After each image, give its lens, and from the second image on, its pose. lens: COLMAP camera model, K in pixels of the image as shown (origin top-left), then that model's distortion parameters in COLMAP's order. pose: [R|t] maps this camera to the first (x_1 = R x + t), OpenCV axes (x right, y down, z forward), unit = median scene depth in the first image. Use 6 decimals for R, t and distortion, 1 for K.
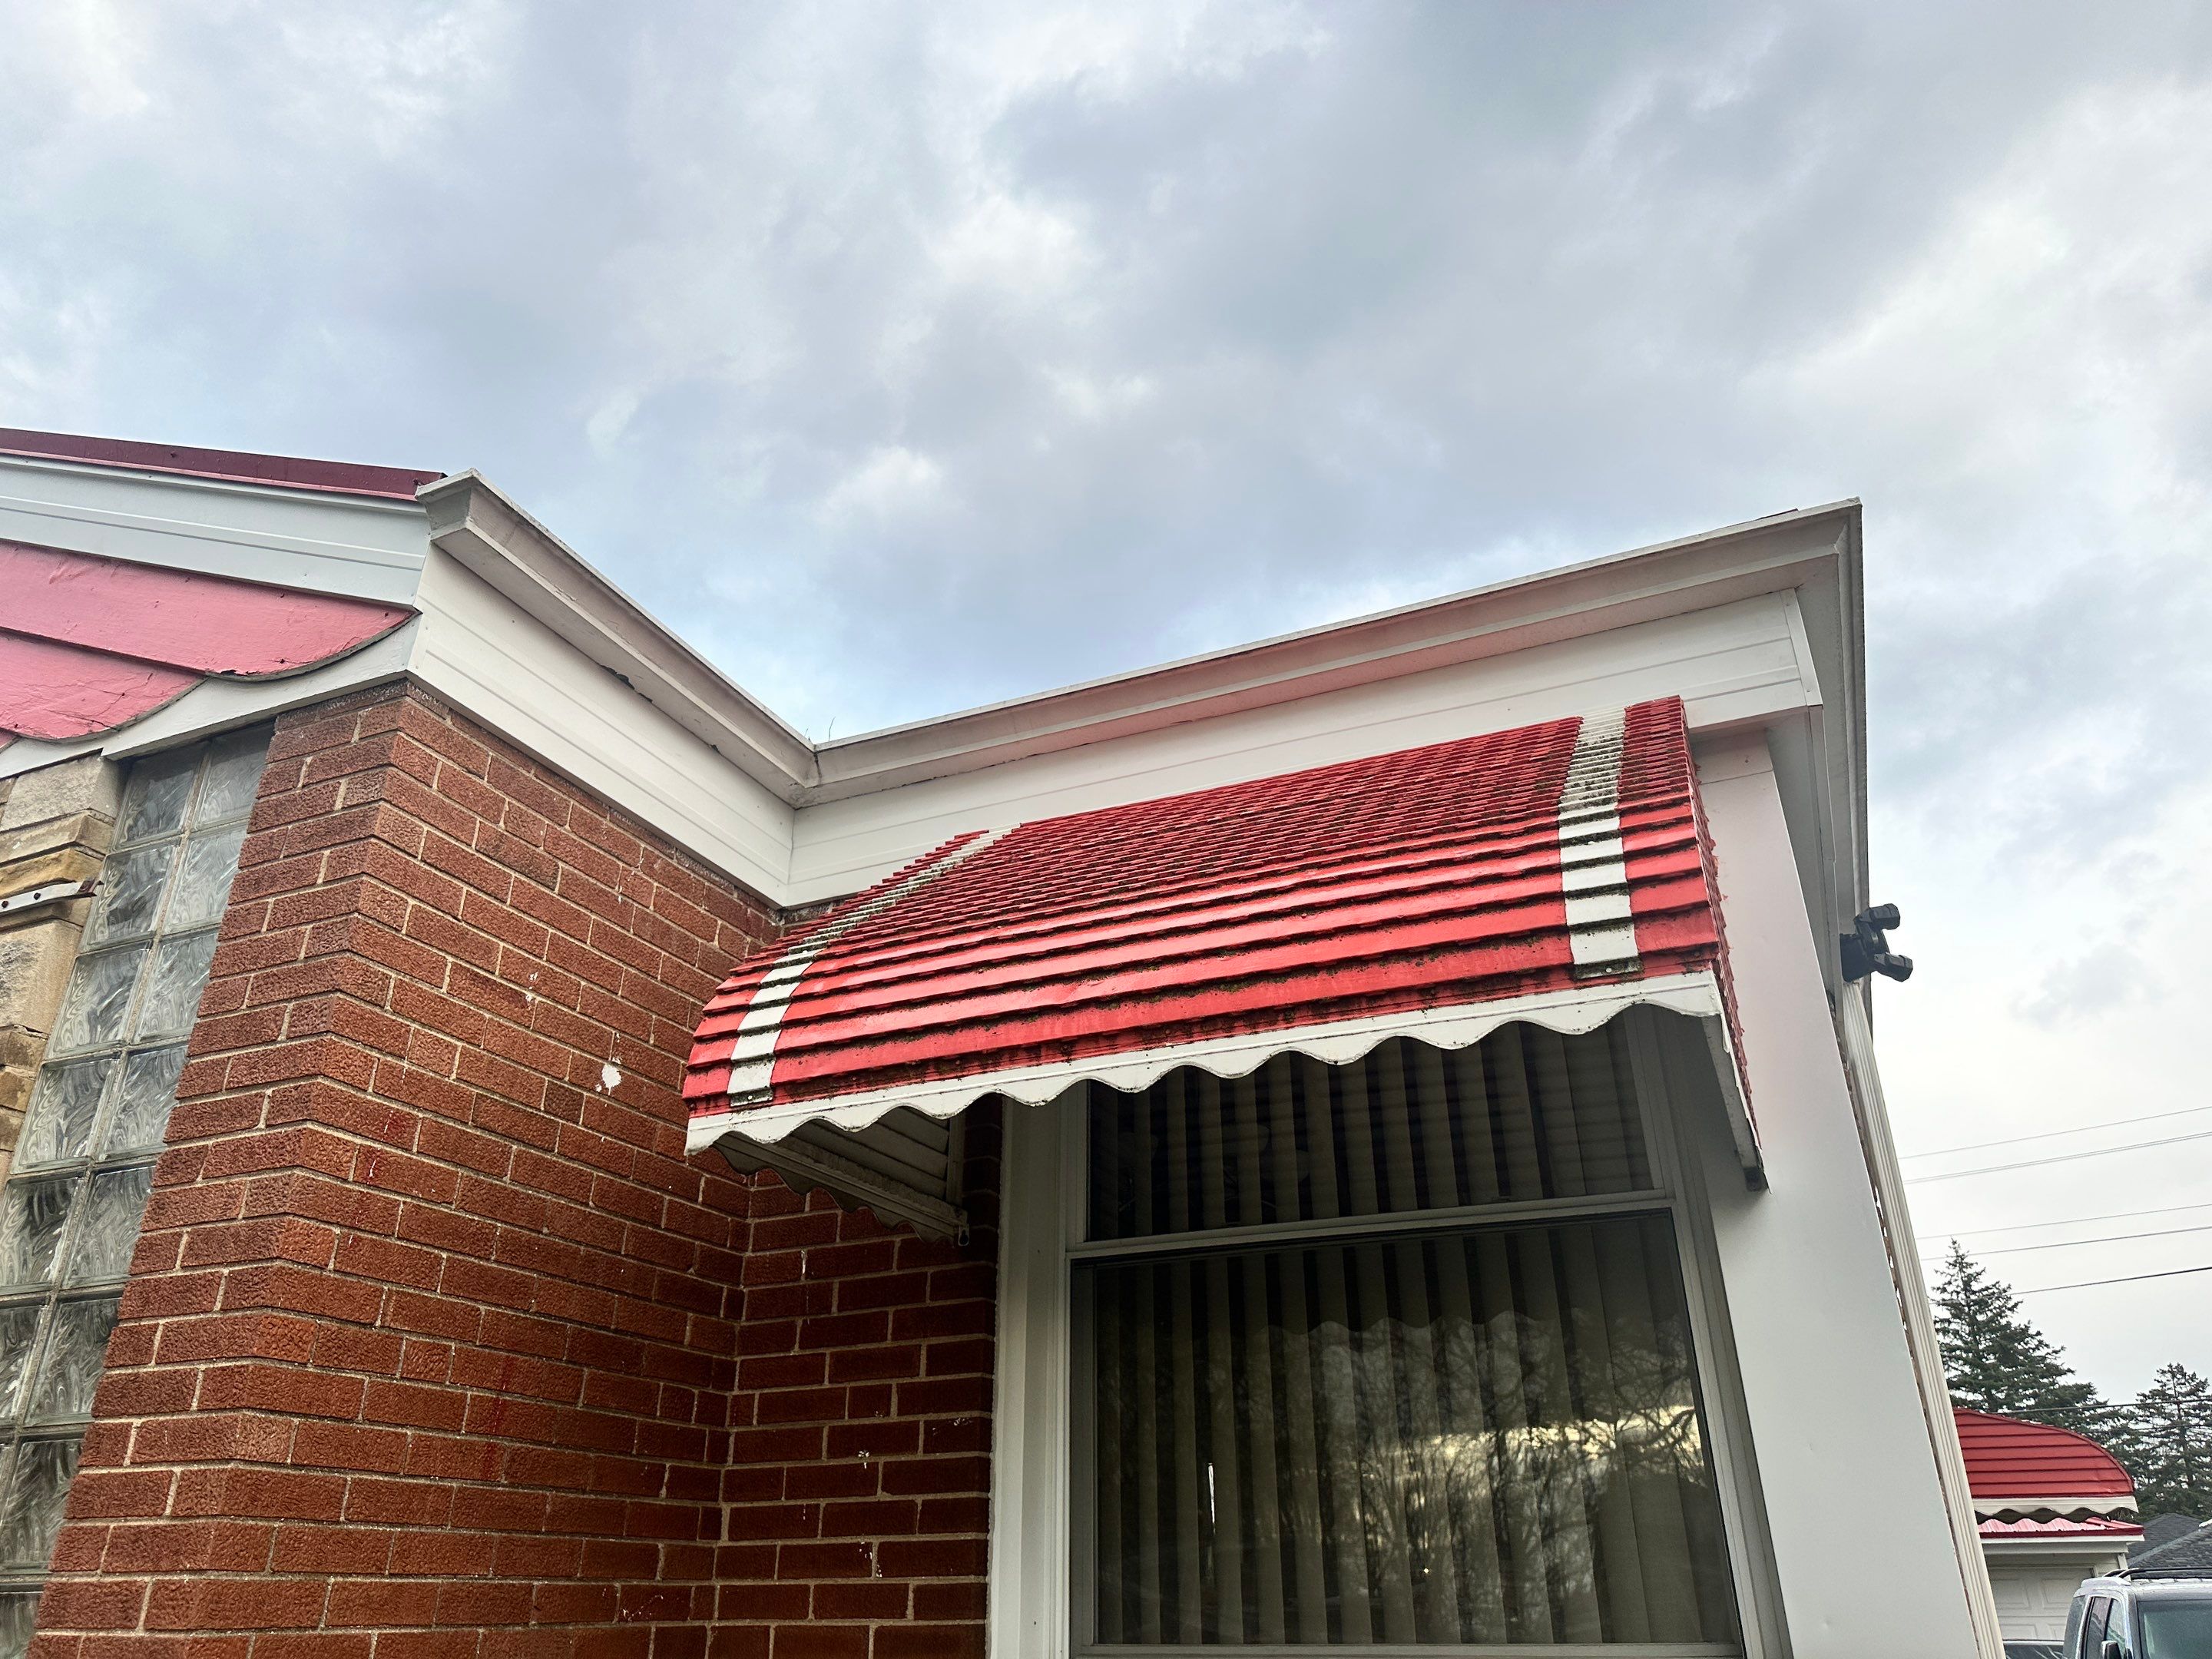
lens RADIAL K [[1586.2, 0, 1153.7], [0, 1586.2, 756.1], [0, 0, 1]] dist [-0.001137, -0.009366]
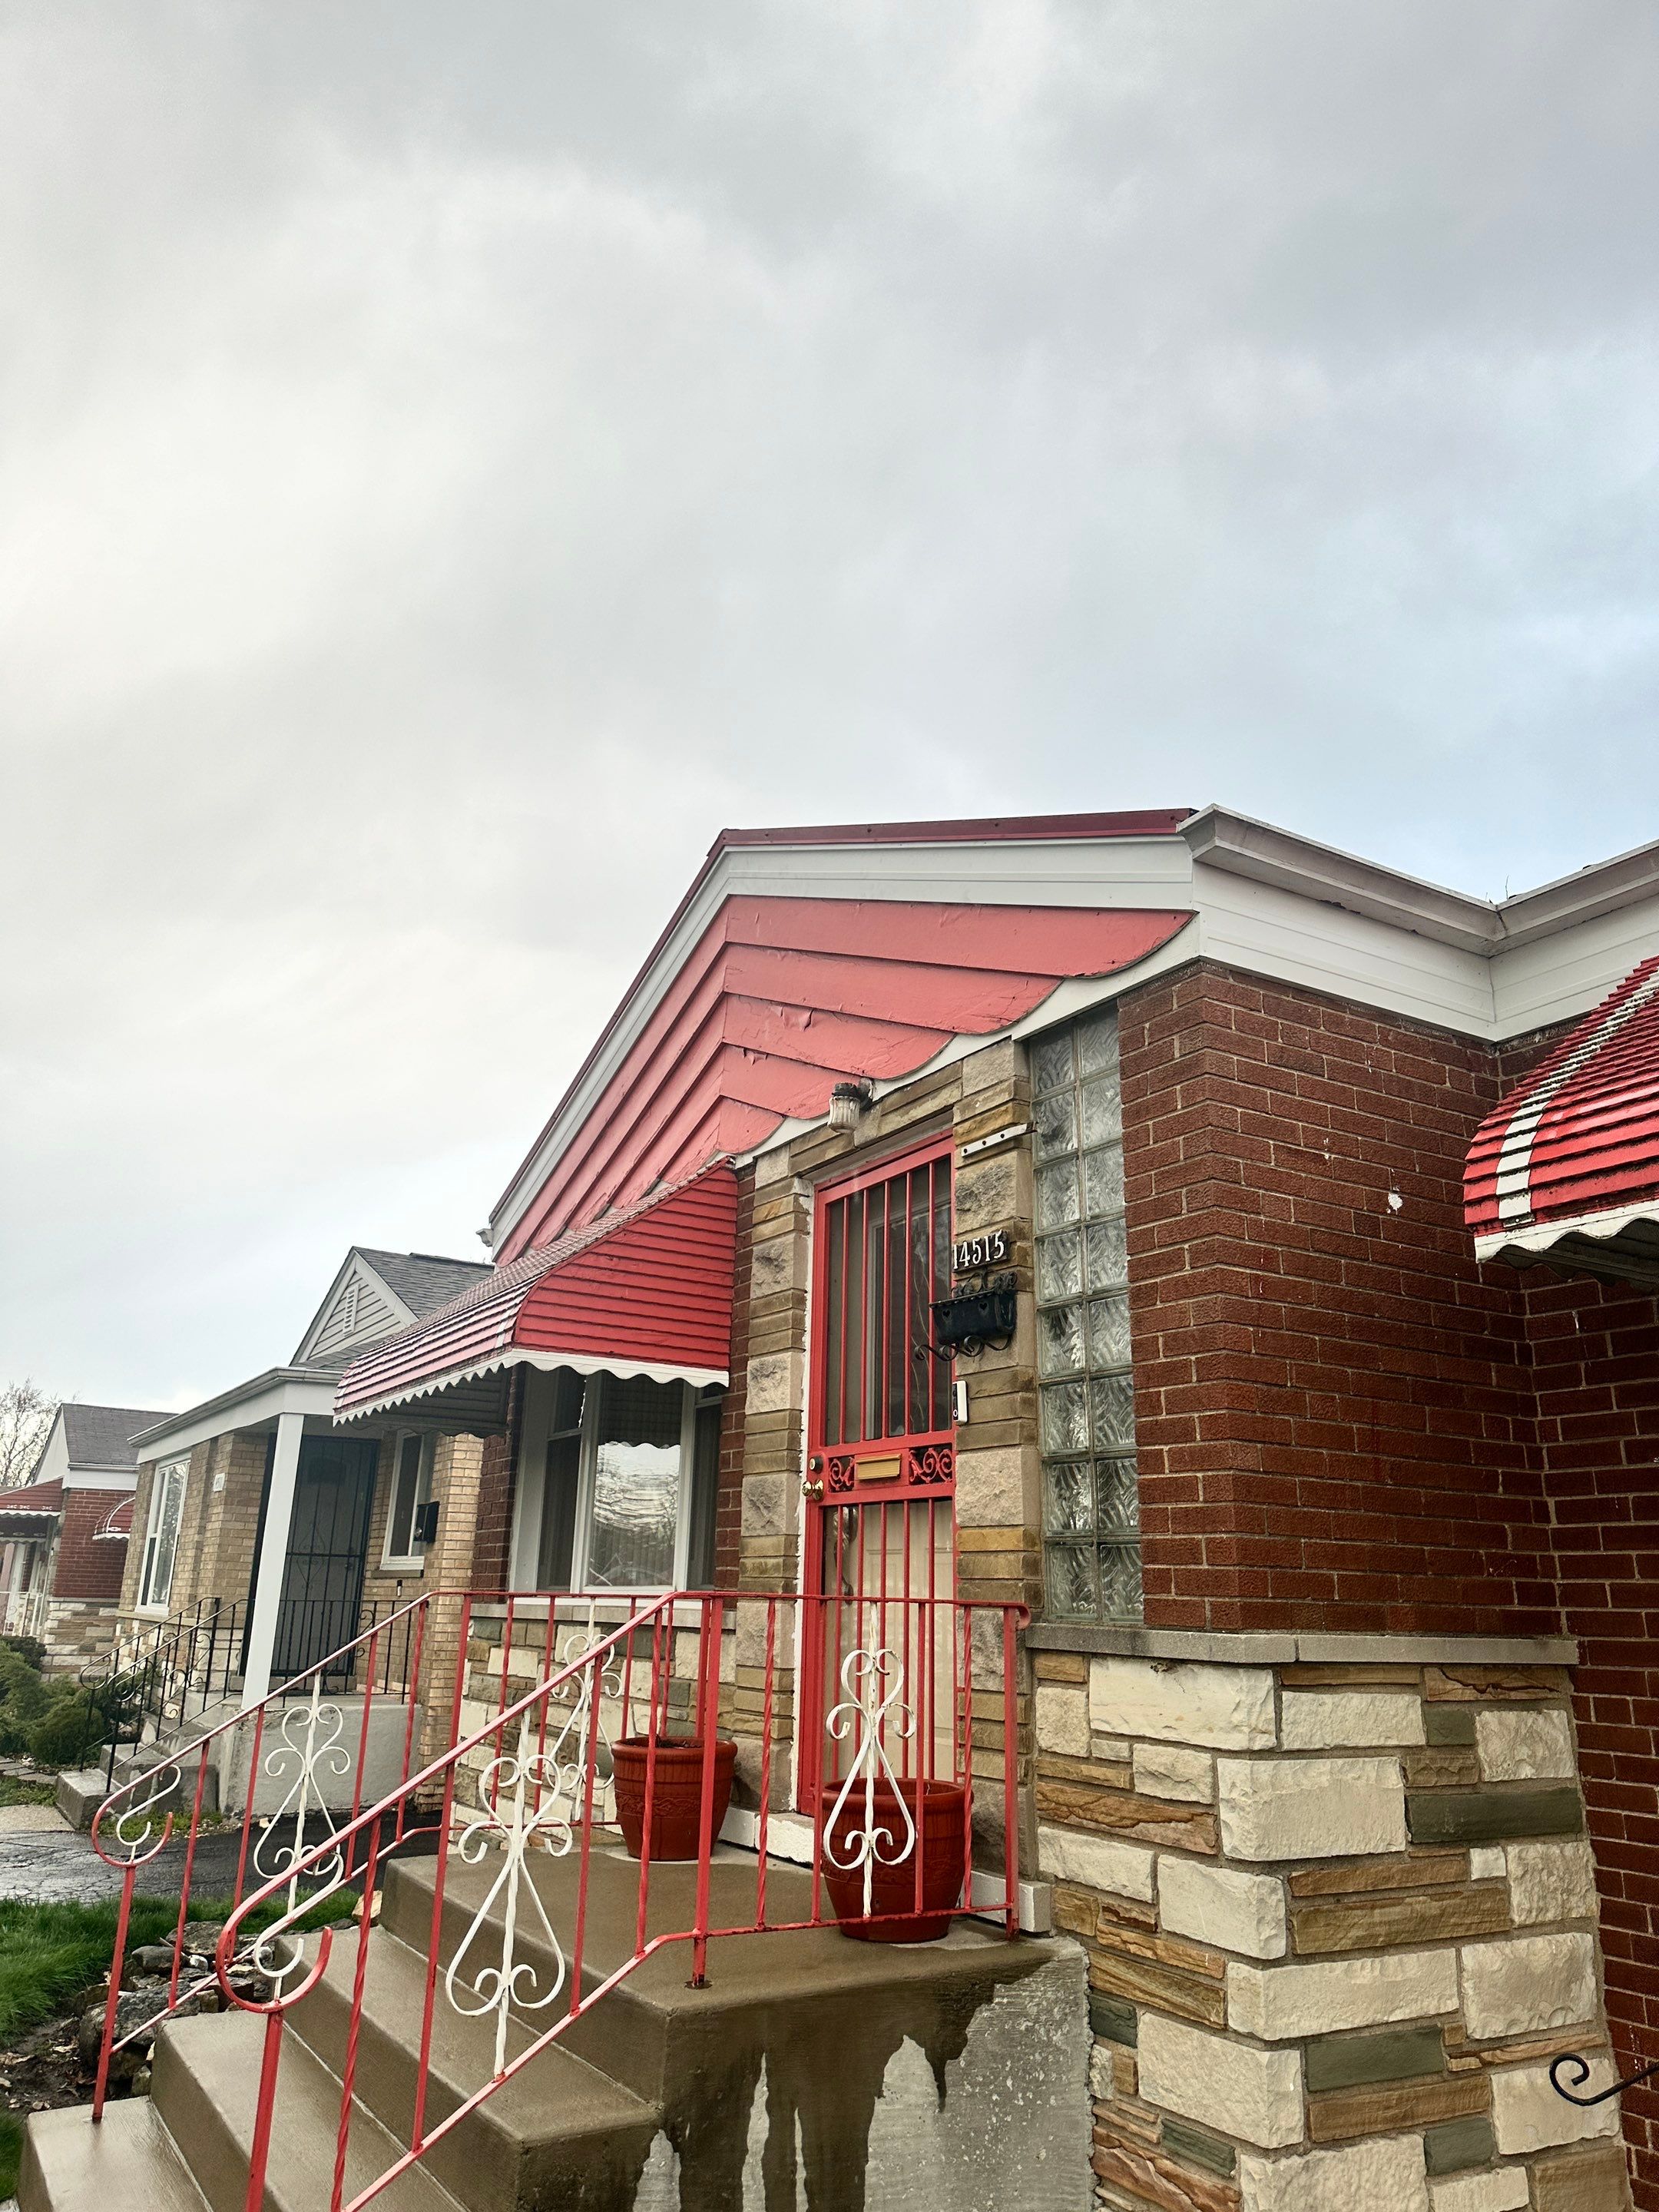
lens RADIAL K [[1571.3, 0, 829.5], [0, 1571.3, 1106.0], [0, 0, 1]] dist [0.046318, -0.083515]
pose [[0.803214, -0.147372, -0.577173, 0.064222], [0.251714, 0.962129, 0.104630, -0.148629], [0.539895, -0.229323, 0.809891, -0.357946]]
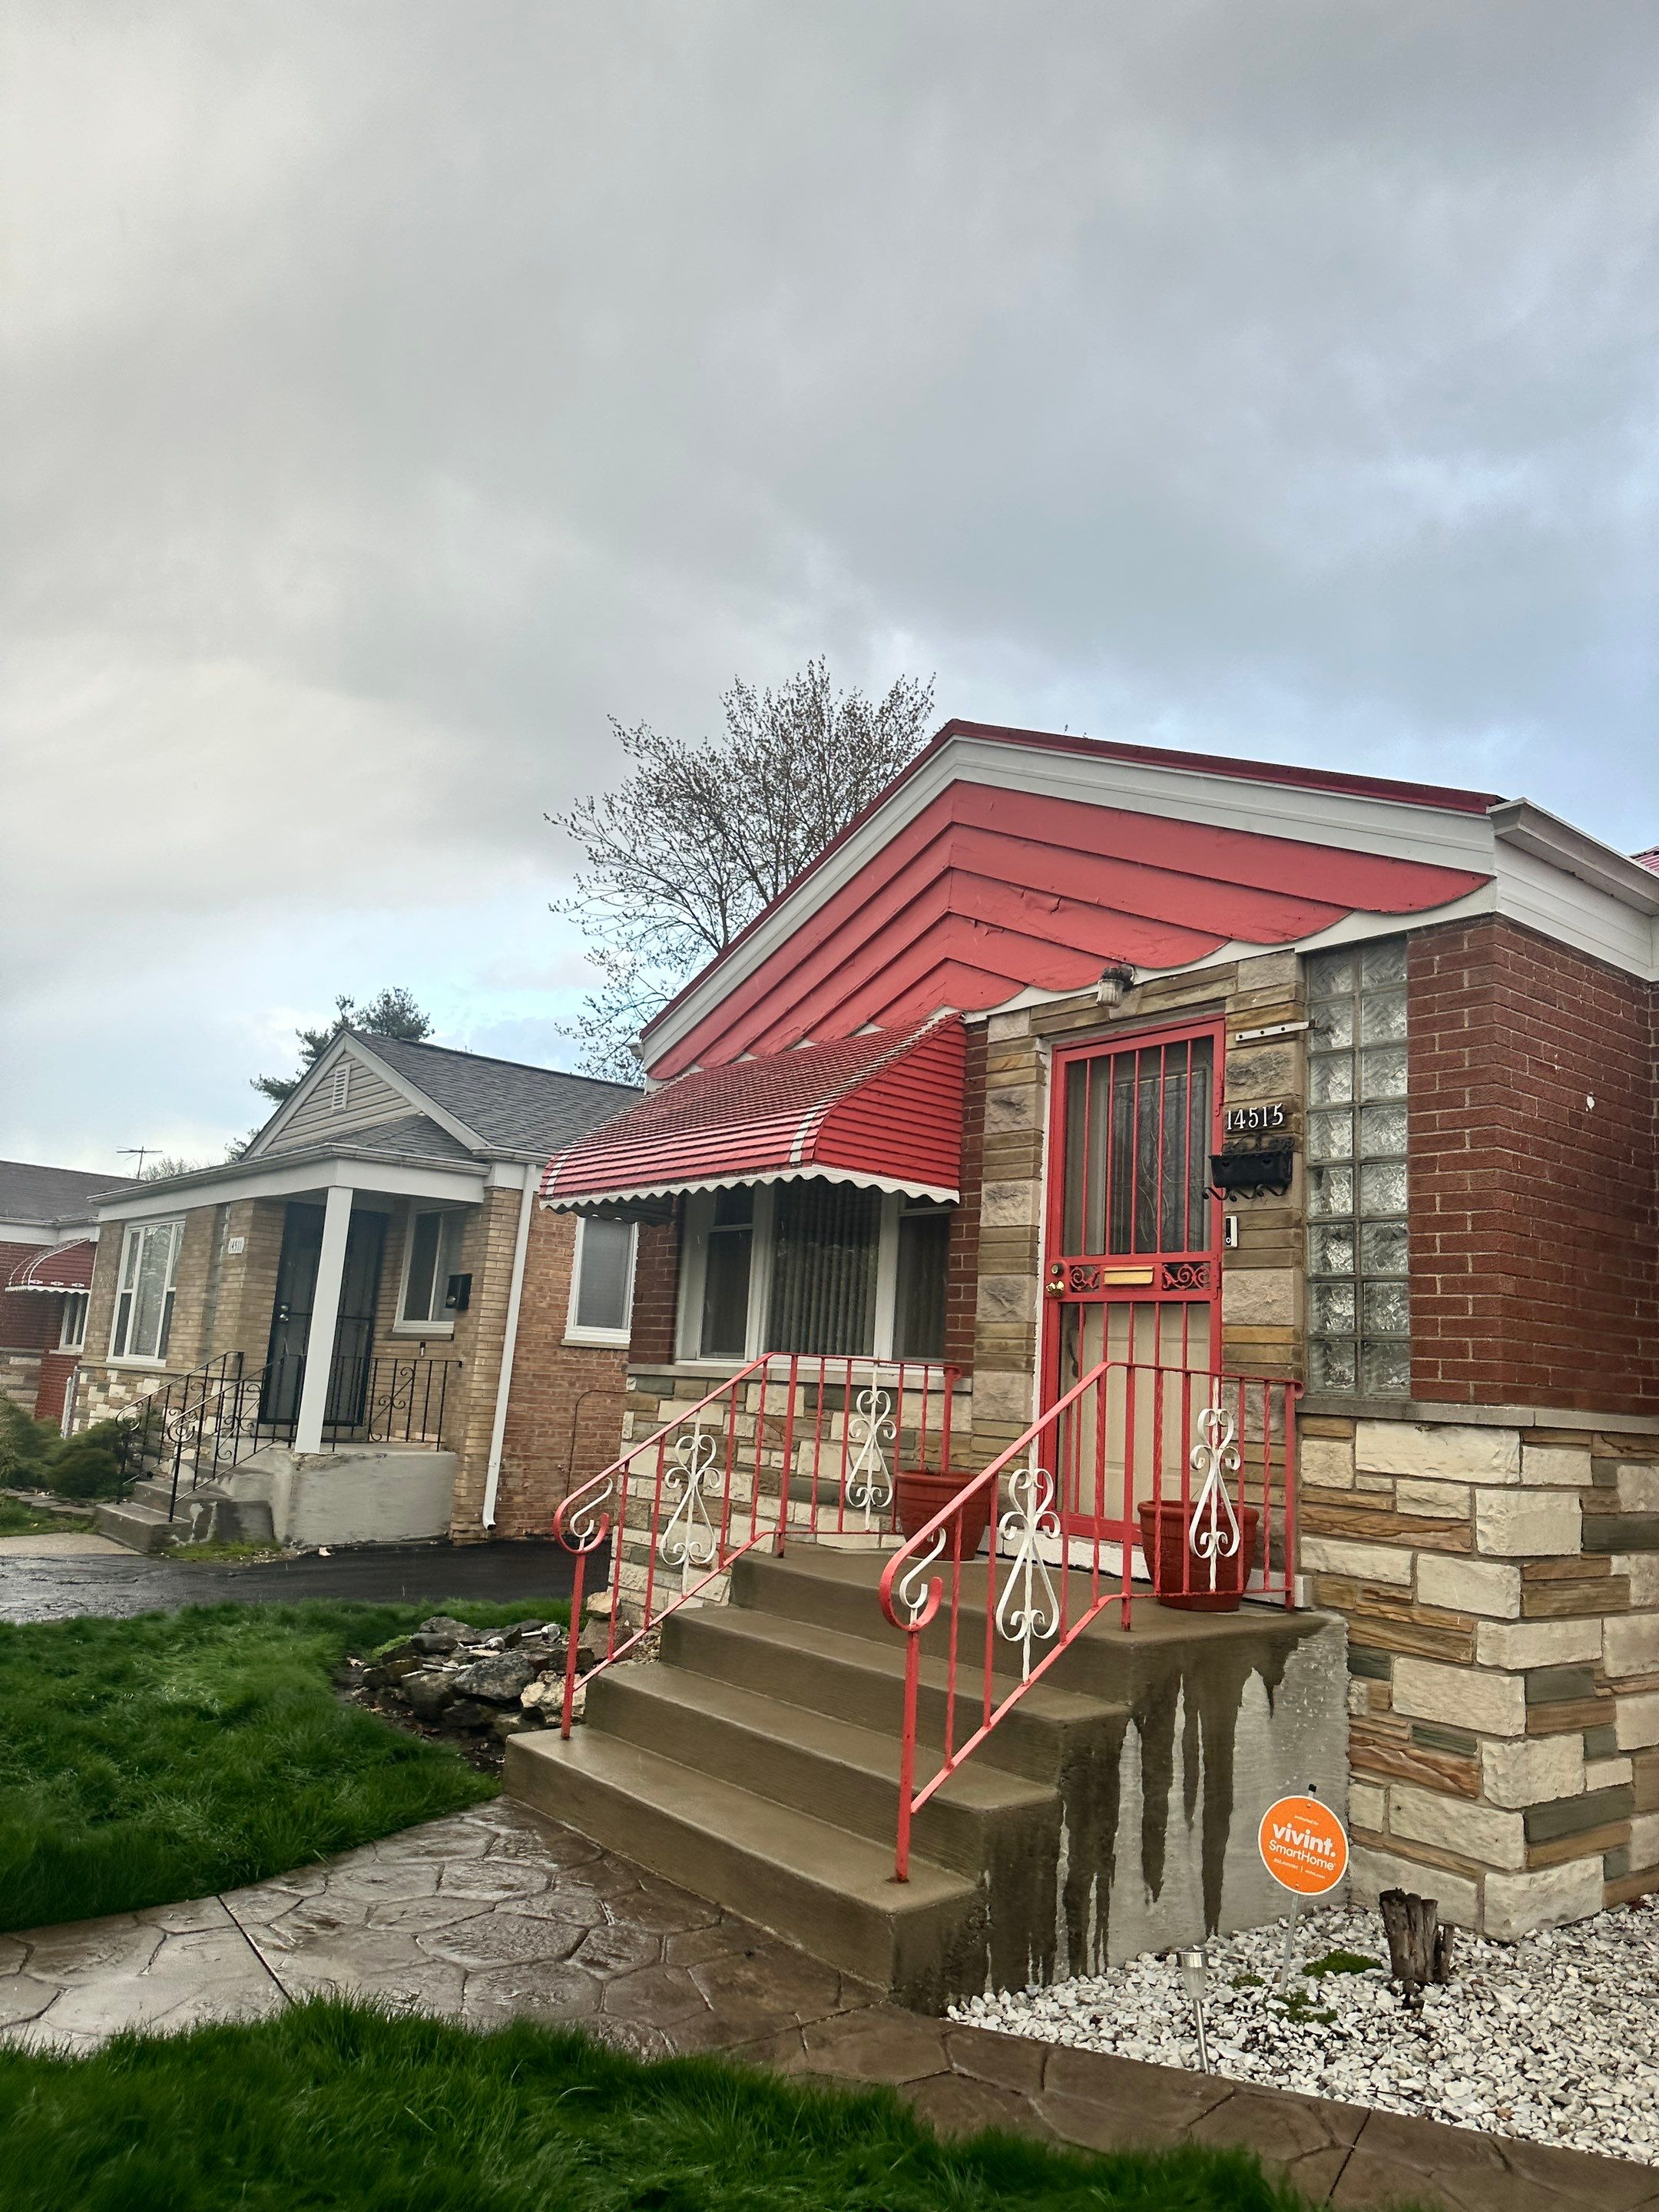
lens RADIAL K [[1560.3, 0, 828.9], [0, 1560.3, 1122.9], [0, 0, 1]] dist [0.080906, -0.180333]
pose [[0.872668, -0.017517, -0.488000, -0.240349], [0.167604, 0.949392, 0.265640, -0.430540], [0.458650, -0.313606, 0.831439, -0.975511]]
